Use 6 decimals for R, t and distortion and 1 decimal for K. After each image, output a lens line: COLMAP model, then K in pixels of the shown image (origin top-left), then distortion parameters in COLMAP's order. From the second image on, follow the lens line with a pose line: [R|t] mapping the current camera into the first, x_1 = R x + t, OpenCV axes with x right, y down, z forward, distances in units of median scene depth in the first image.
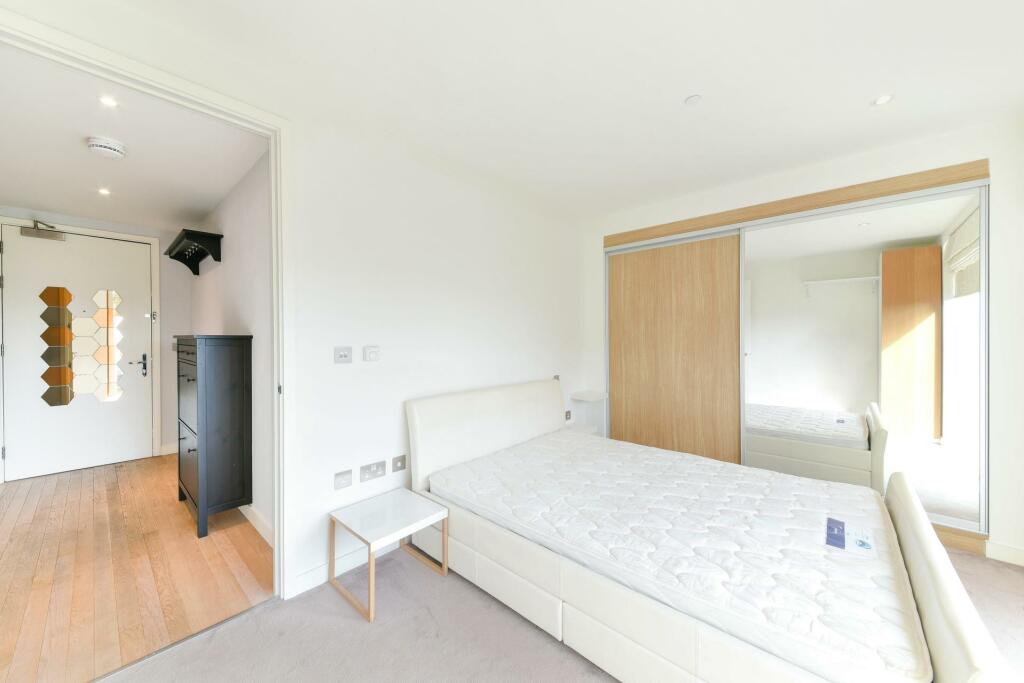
lens RADIAL K [[365.4, 0, 514.3], [0, 365.4, 337.6], [0, 0, 1]] dist [0.000028, -0.000064]
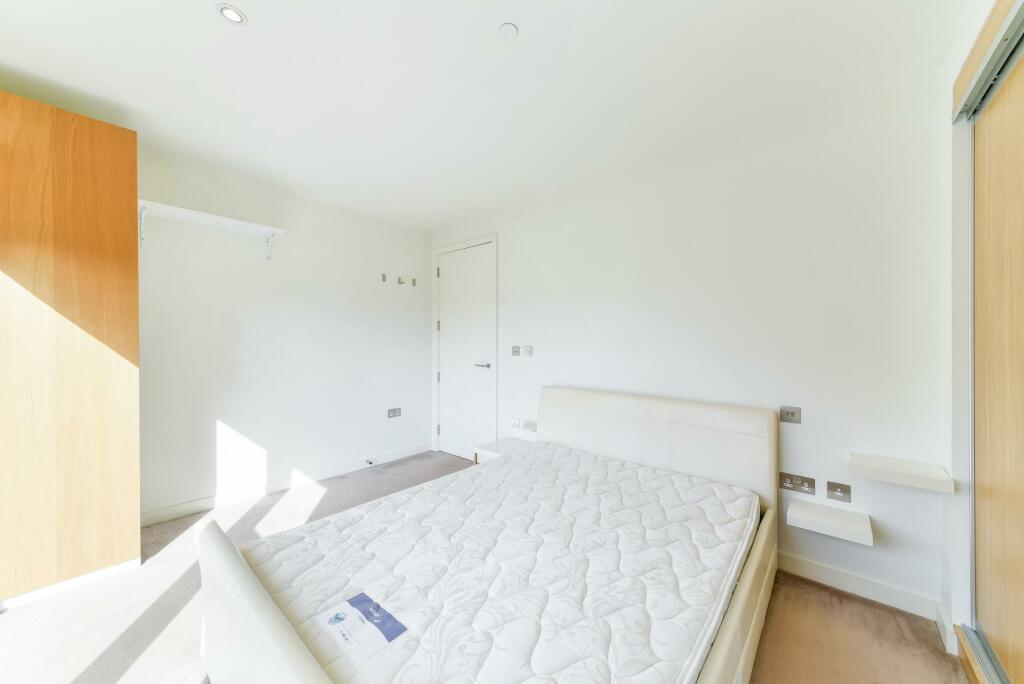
lens RADIAL K [[365.4, 0, 514.3], [0, 365.4, 338.1], [0, 0, 1]] dist [0.000028, -0.000064]
pose [[0.007058, 0.005144, -0.999962, 1.235804], [-0.002316, 0.999984, 0.005128, -0.020000], [0.999972, 0.002279, 0.007070, 0.975138]]
